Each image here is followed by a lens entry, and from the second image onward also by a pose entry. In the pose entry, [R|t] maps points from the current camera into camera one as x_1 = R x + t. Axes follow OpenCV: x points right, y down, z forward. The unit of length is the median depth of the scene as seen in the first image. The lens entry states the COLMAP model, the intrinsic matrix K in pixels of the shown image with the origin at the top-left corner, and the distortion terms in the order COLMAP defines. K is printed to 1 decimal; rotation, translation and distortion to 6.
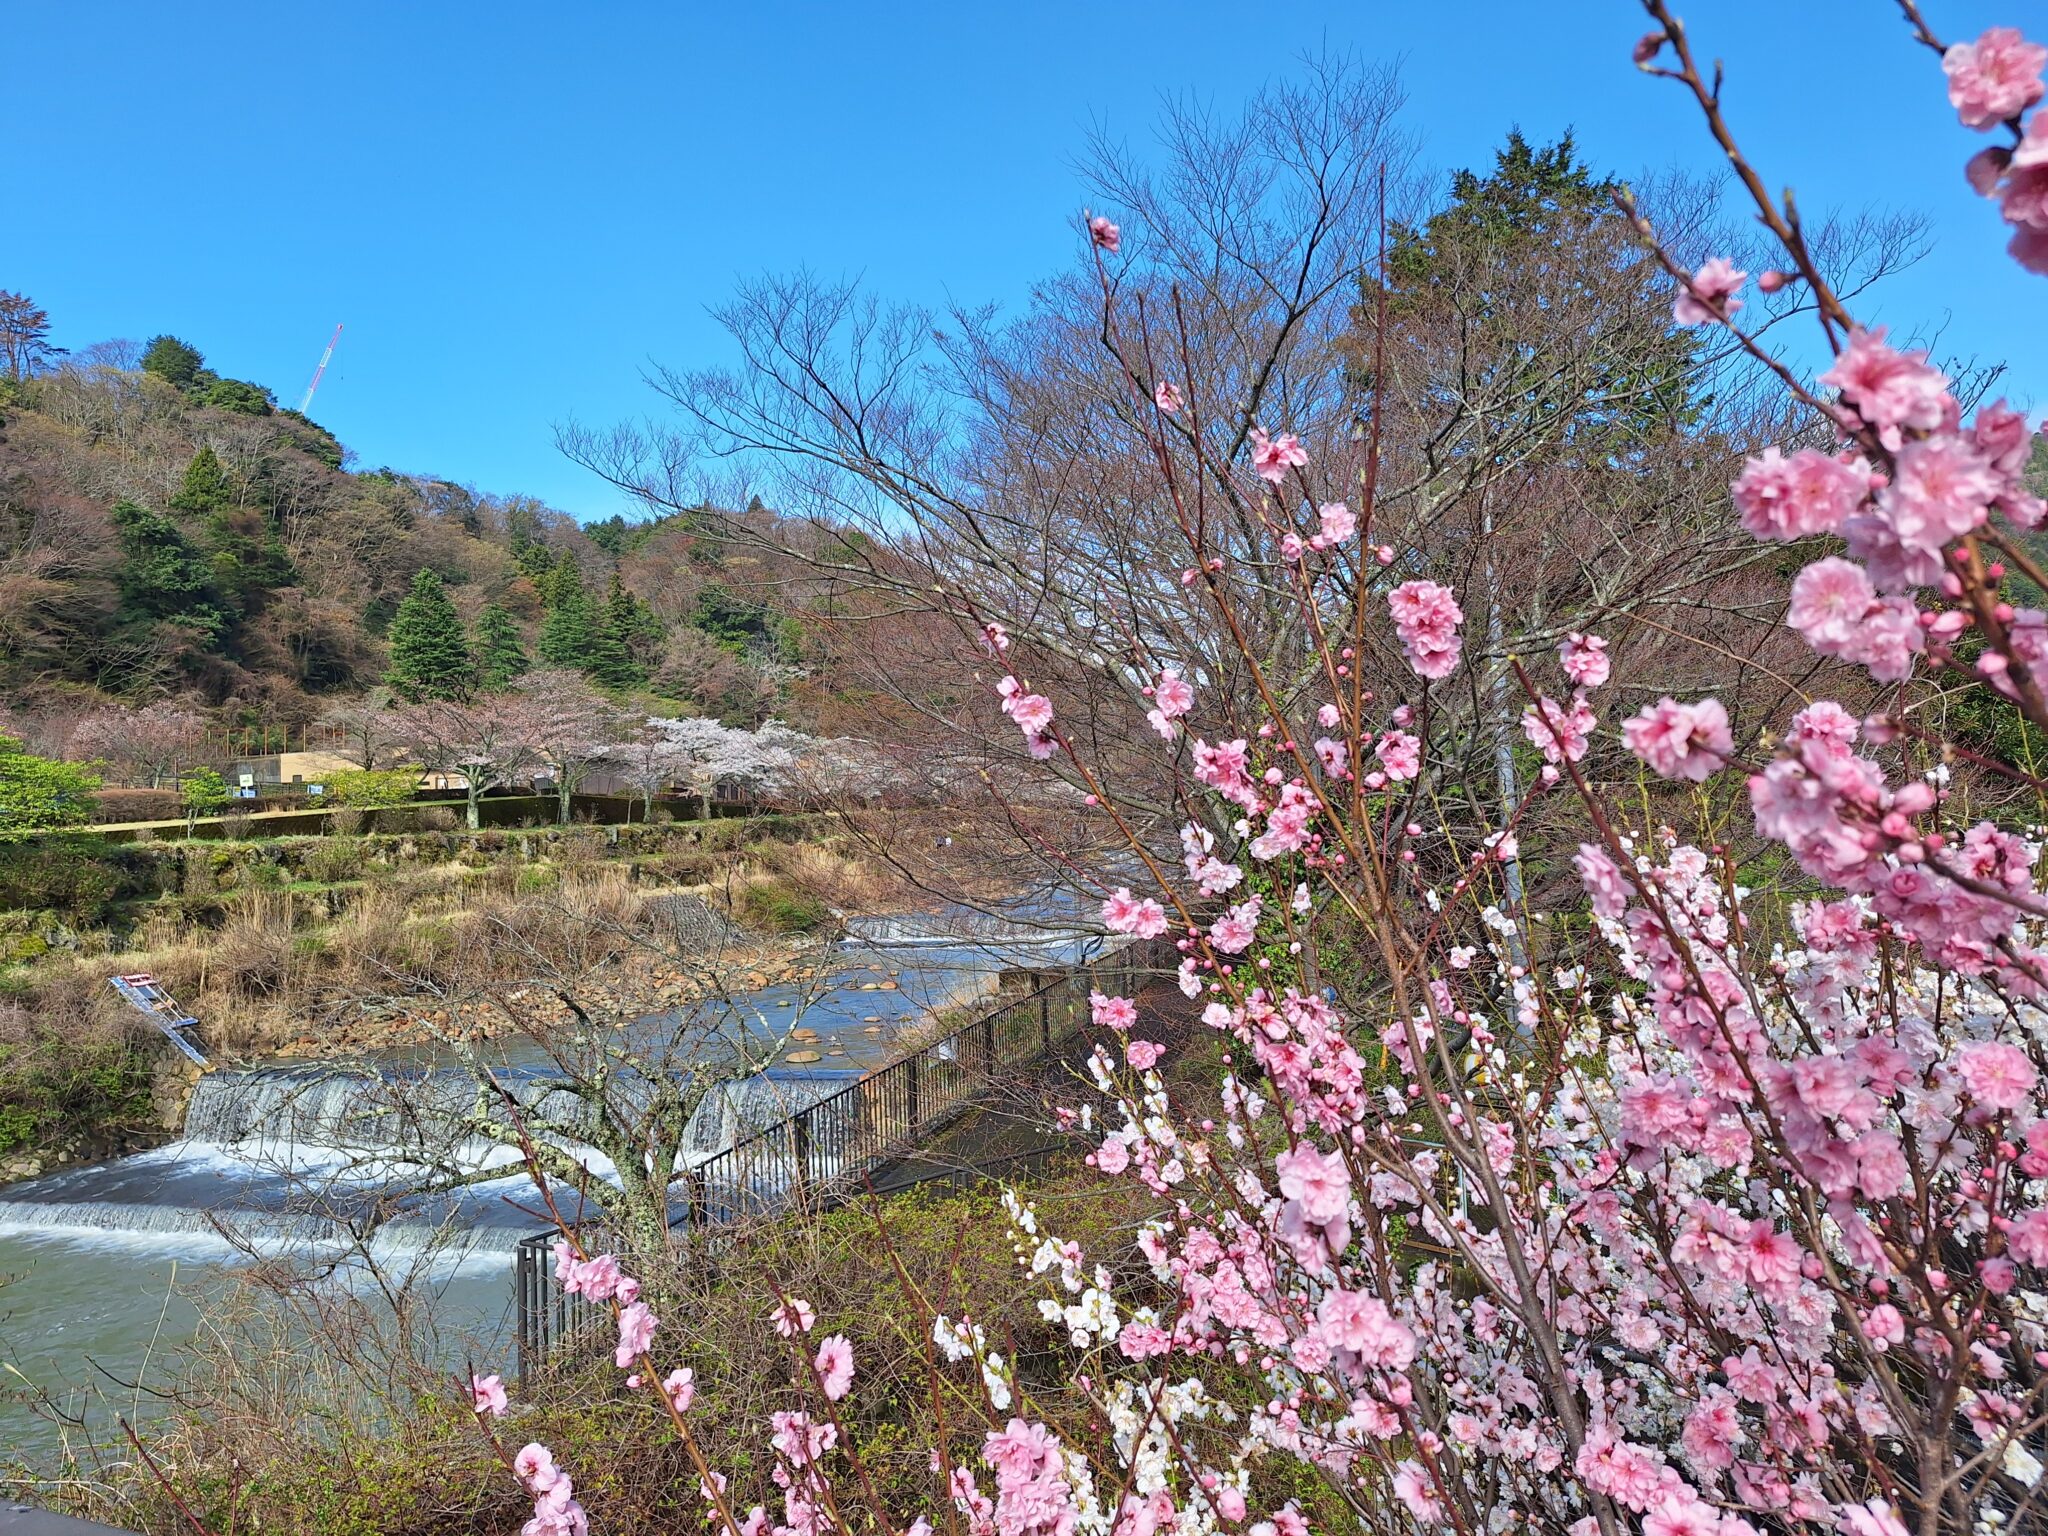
lens RADIAL K [[1570.9, 0, 1024.0], [0, 1570.9, 768.0], [0, 0, 1]] dist [-0.001332, -0.003868]
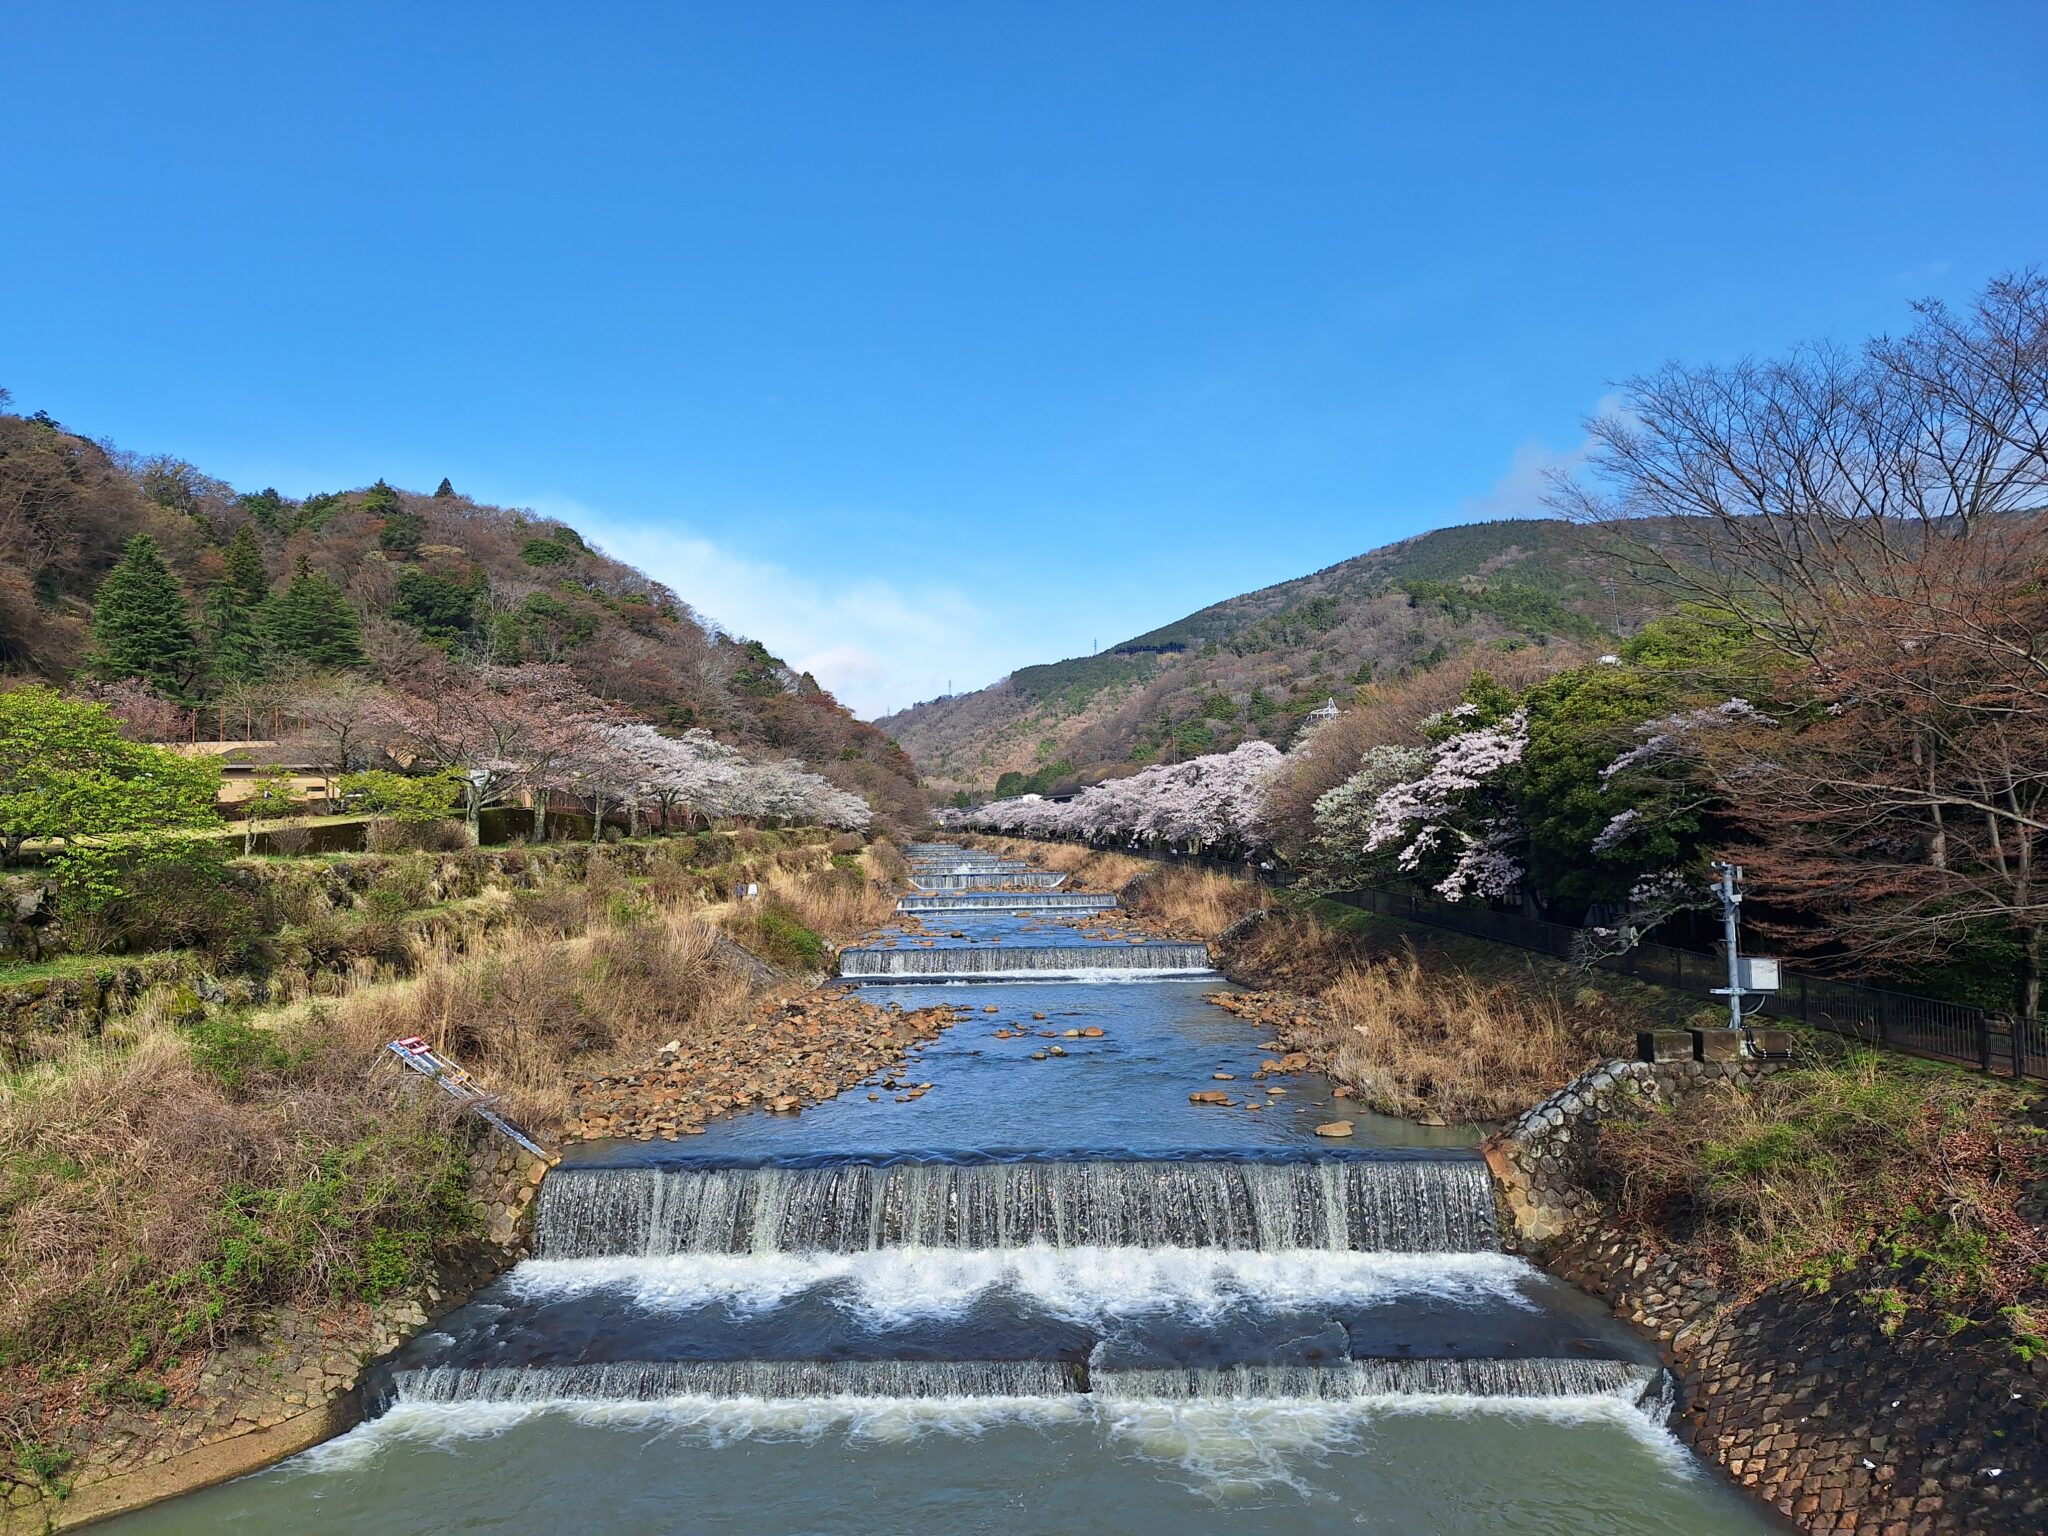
lens RADIAL K [[1570.9, 0, 1024.0], [0, 1570.9, 768.0], [0, 0, 1]] dist [-0.001332, -0.003868]
pose [[0.964082, 0.031678, 0.263710, -0.142847], [-0.028080, 0.999454, -0.017401, 0.001635], [-0.264117, 0.009370, 0.964445, 0.055209]]
